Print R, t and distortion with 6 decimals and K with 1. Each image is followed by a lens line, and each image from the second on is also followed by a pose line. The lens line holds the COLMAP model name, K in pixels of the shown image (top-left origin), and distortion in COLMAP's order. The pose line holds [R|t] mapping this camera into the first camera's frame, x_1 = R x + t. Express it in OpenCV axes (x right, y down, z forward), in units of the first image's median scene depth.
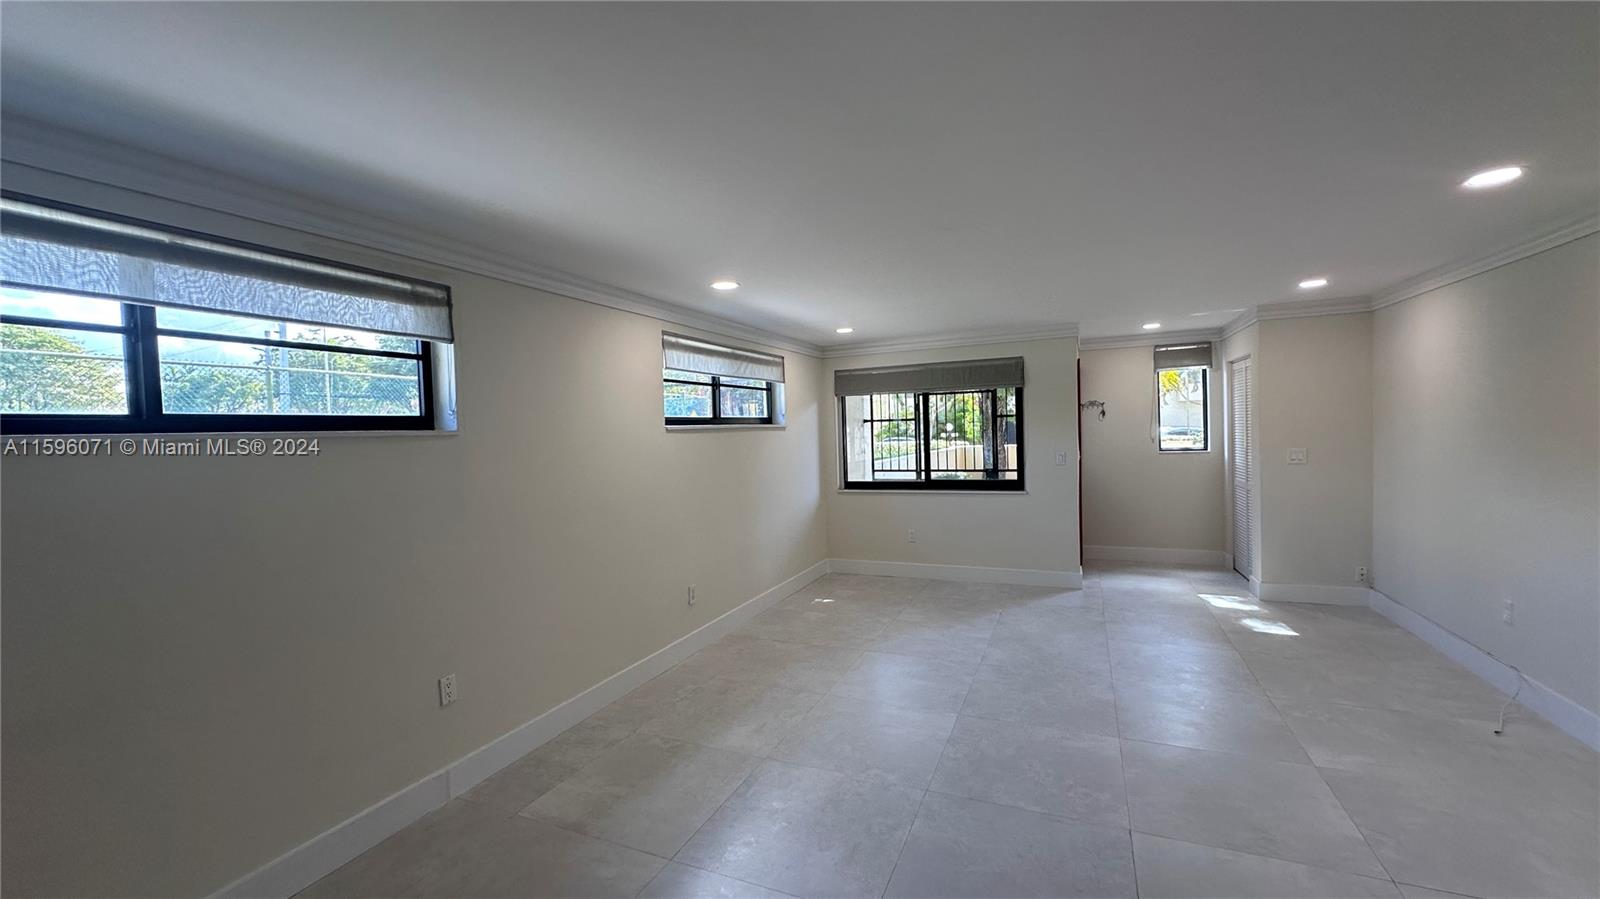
lens RADIAL K [[629.2, 0, 800.0], [0, 629.2, 449.5], [0, 0, 1]] dist [0.021983, -0.000003]
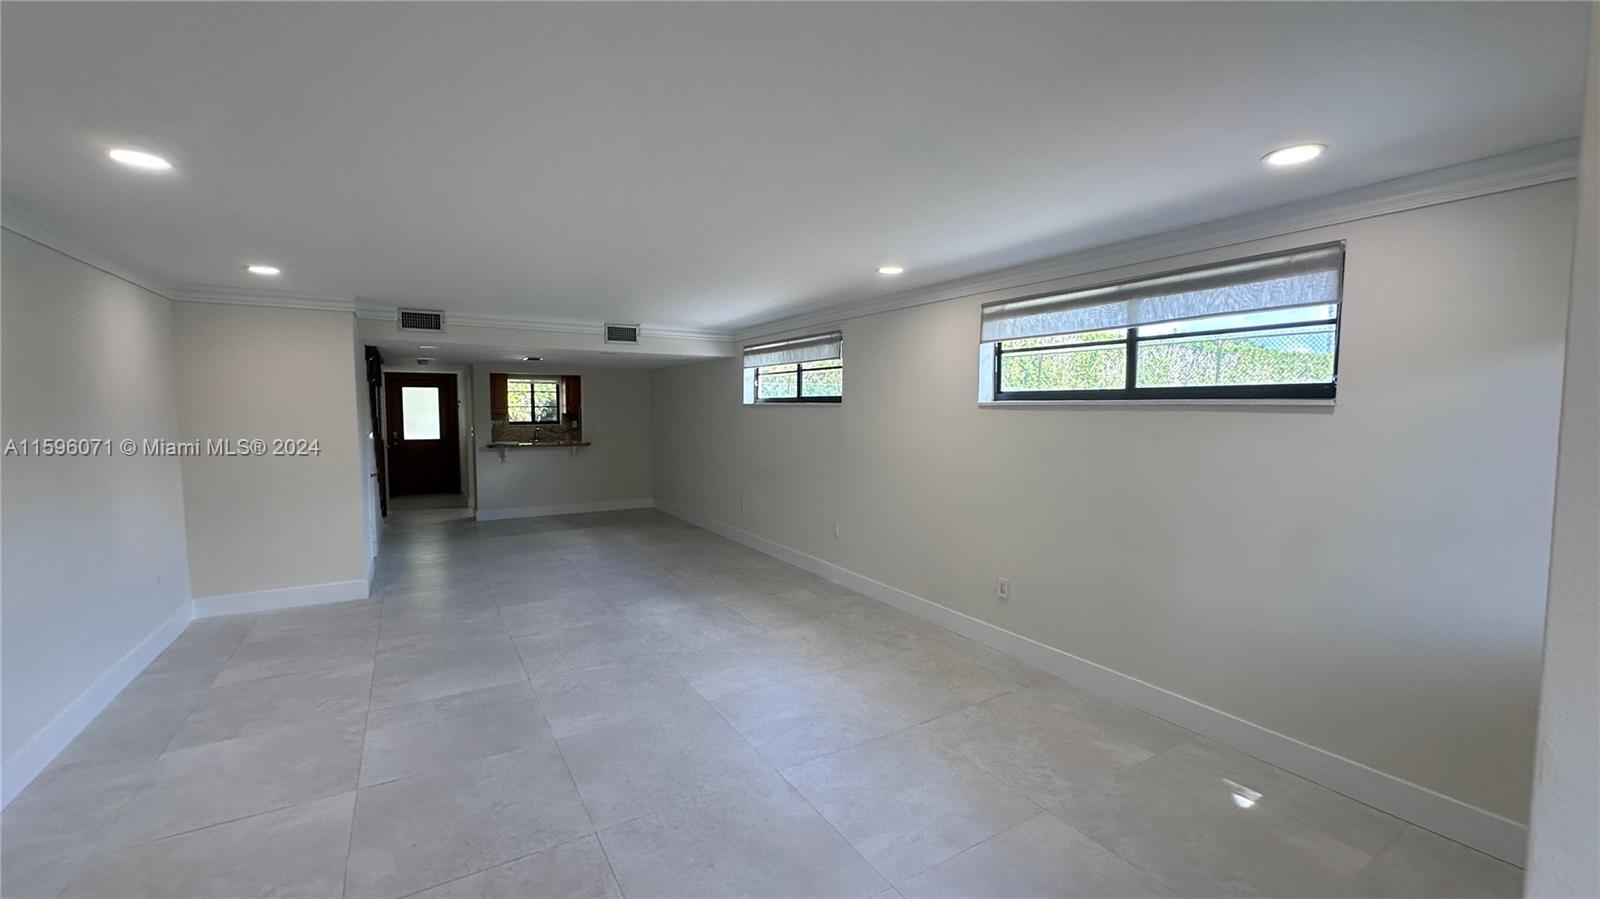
lens RADIAL K [[630.9, 0, 800.0], [0, 630.9, 449.5], [0, 0, 1]] dist [0.001890, 0.000003]
pose [[-0.560696, 0.080271, -0.824122, 0.796210], [-0.017104, 0.993955, 0.108450, -0.067529], [0.827845, 0.074903, -0.555933, 1.373605]]
